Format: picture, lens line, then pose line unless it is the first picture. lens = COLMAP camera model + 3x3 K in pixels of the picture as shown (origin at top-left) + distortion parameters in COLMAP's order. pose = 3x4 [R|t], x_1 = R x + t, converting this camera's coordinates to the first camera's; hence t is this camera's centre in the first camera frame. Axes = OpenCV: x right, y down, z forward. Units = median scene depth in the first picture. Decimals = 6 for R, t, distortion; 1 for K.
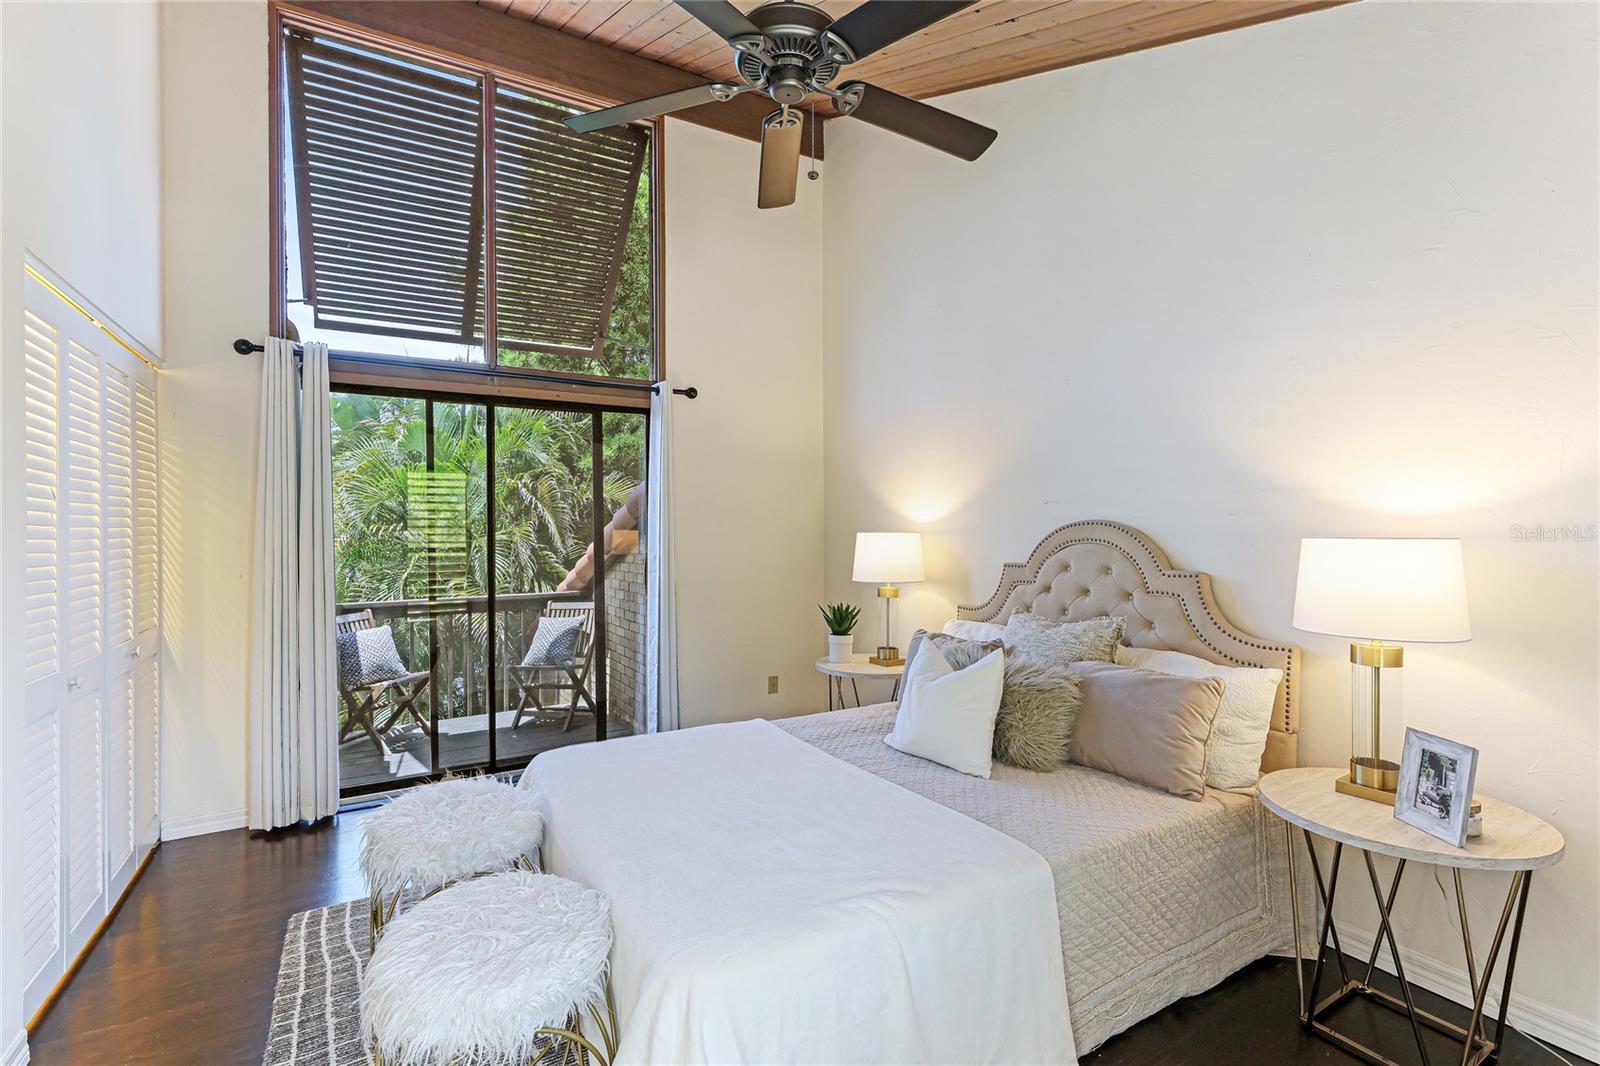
lens RADIAL K [[695.2, 0, 800.0], [0, 695.2, 533.0], [0, 0, 1]] dist [0.001943, -0.007302]
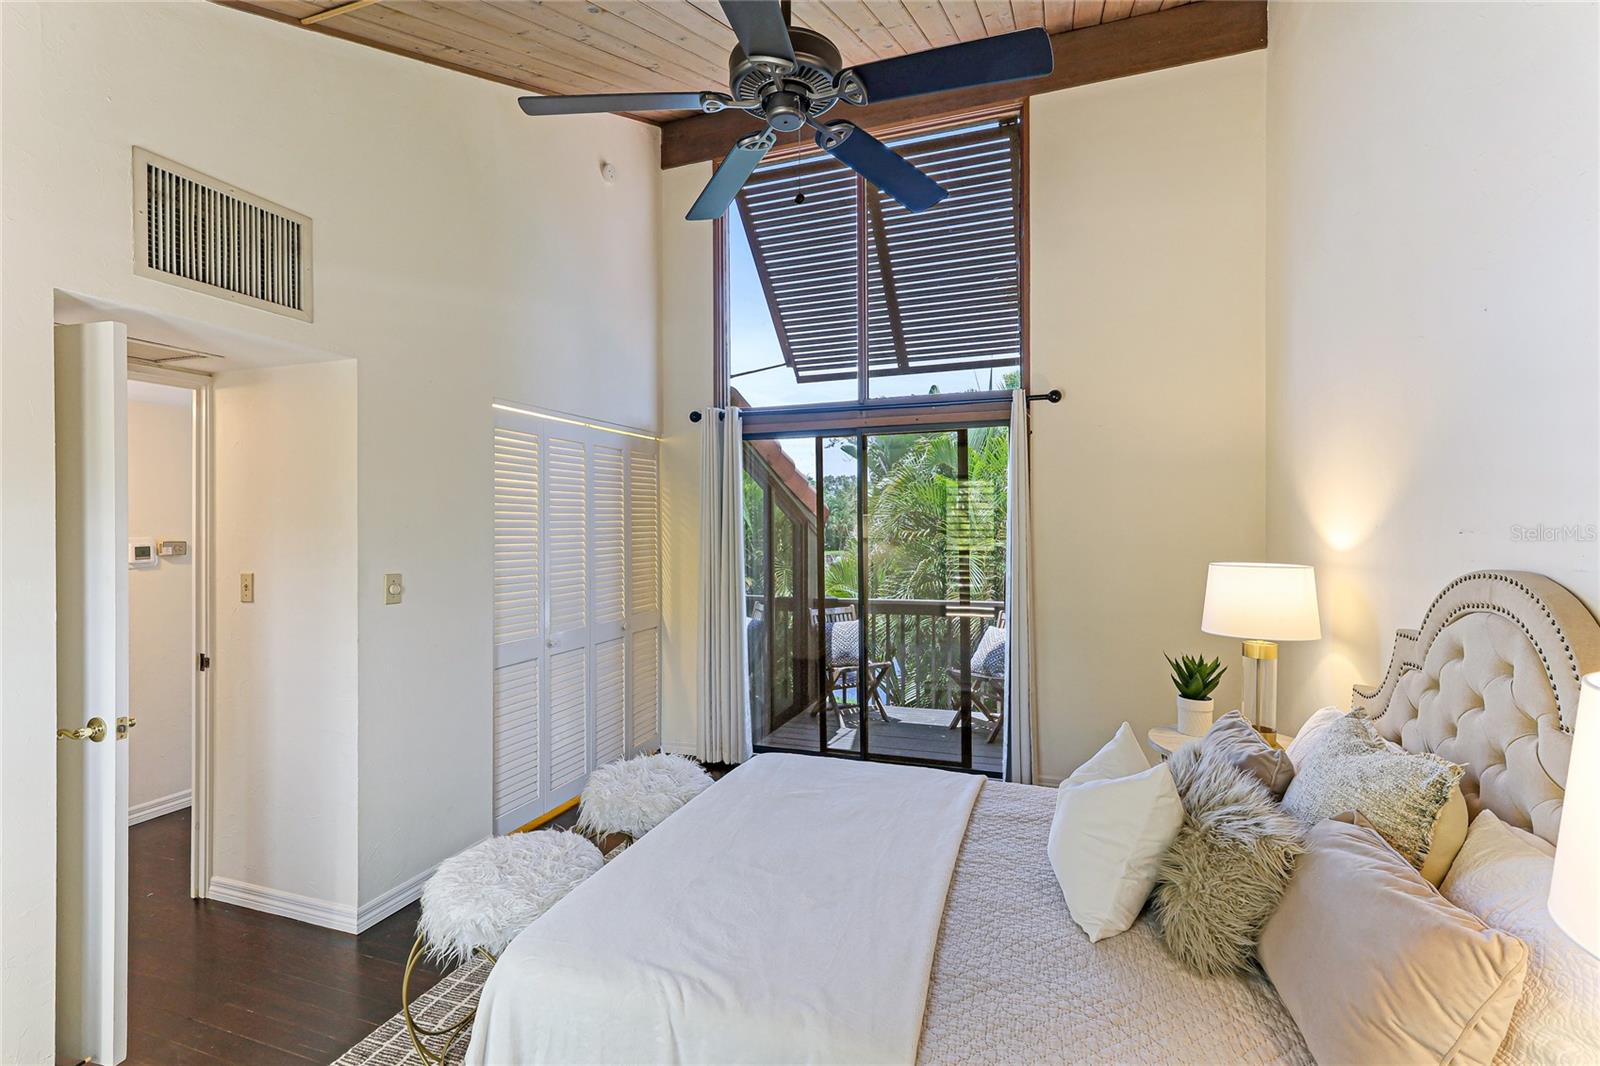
lens RADIAL K [[703.9, 0, 800.0], [0, 703.9, 533.0], [0, 0, 1]] dist [0.007762, -0.000232]
pose [[0.657834, 0.008538, -0.753115, 0.316881], [-0.004467, 0.999962, 0.007435, -0.032031], [0.753150, -0.001527, 0.657847, 0.162944]]
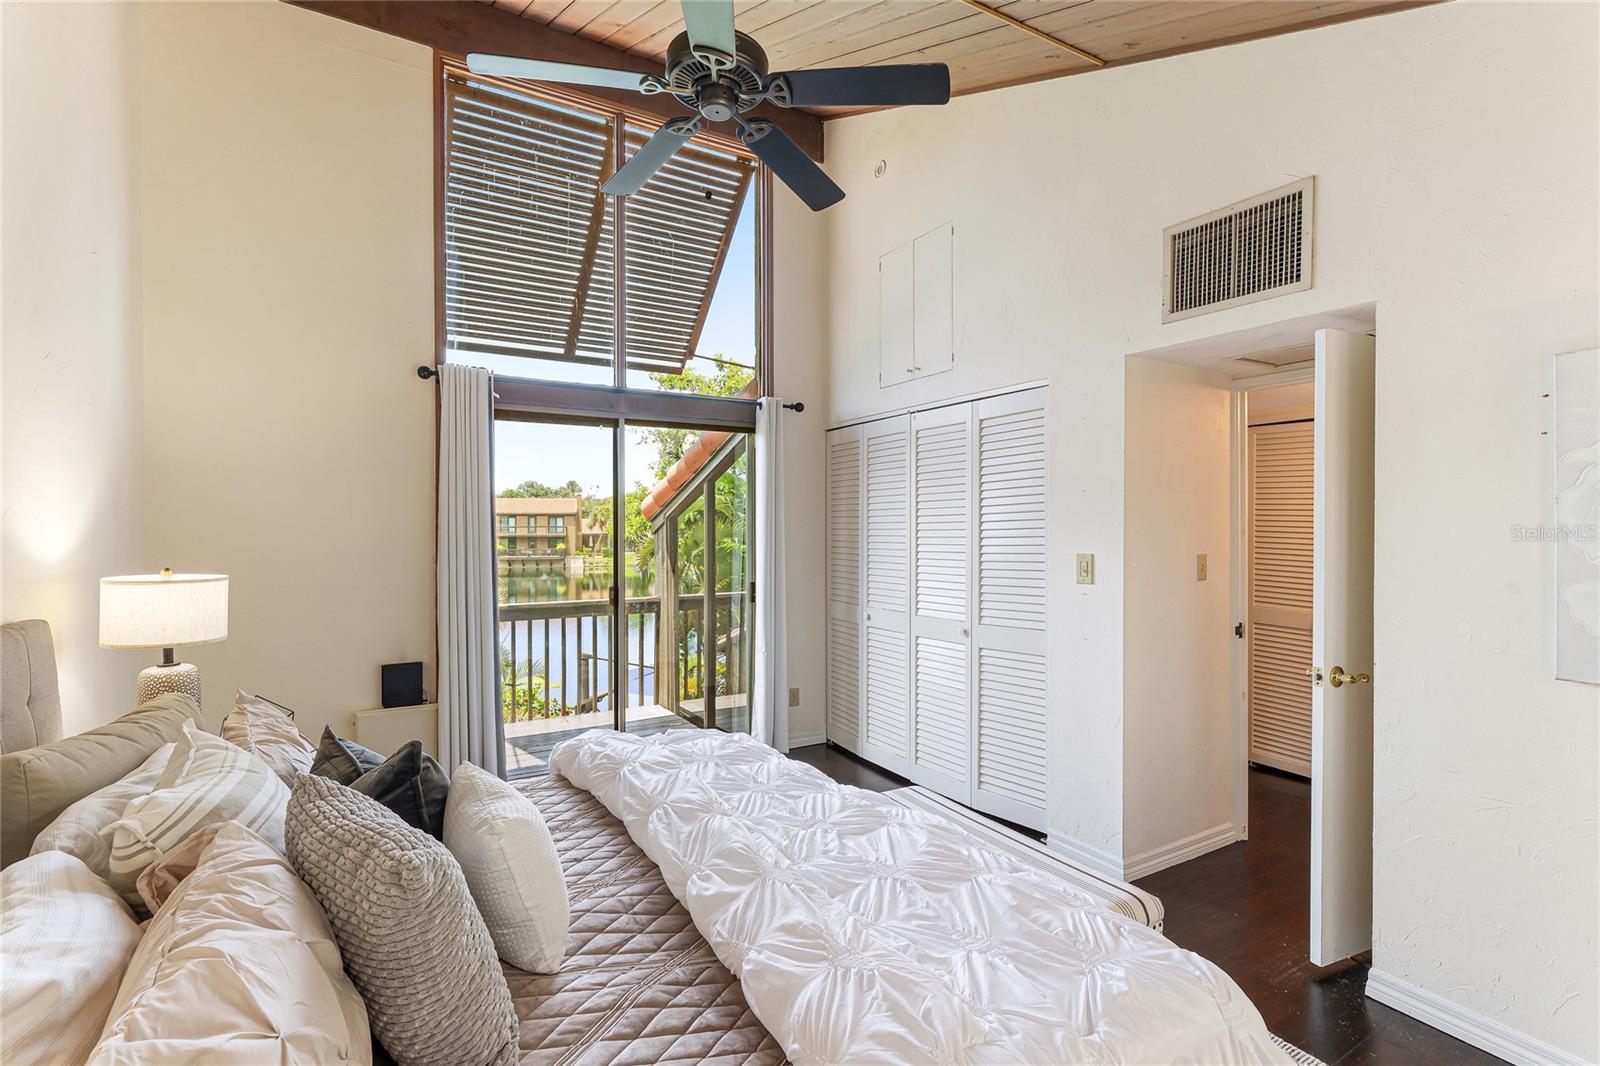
lens RADIAL K [[732.0, 0, 800.0], [0, 732.0, 533.0], [0, 0, 1]] dist [0.004455, -0.000404]
pose [[0.999626, -0.012979, 0.024054, -0.197914], [0.013299, 0.999824, -0.013208, 0.004800], [-0.023878, 0.013523, 0.999623, -0.123856]]
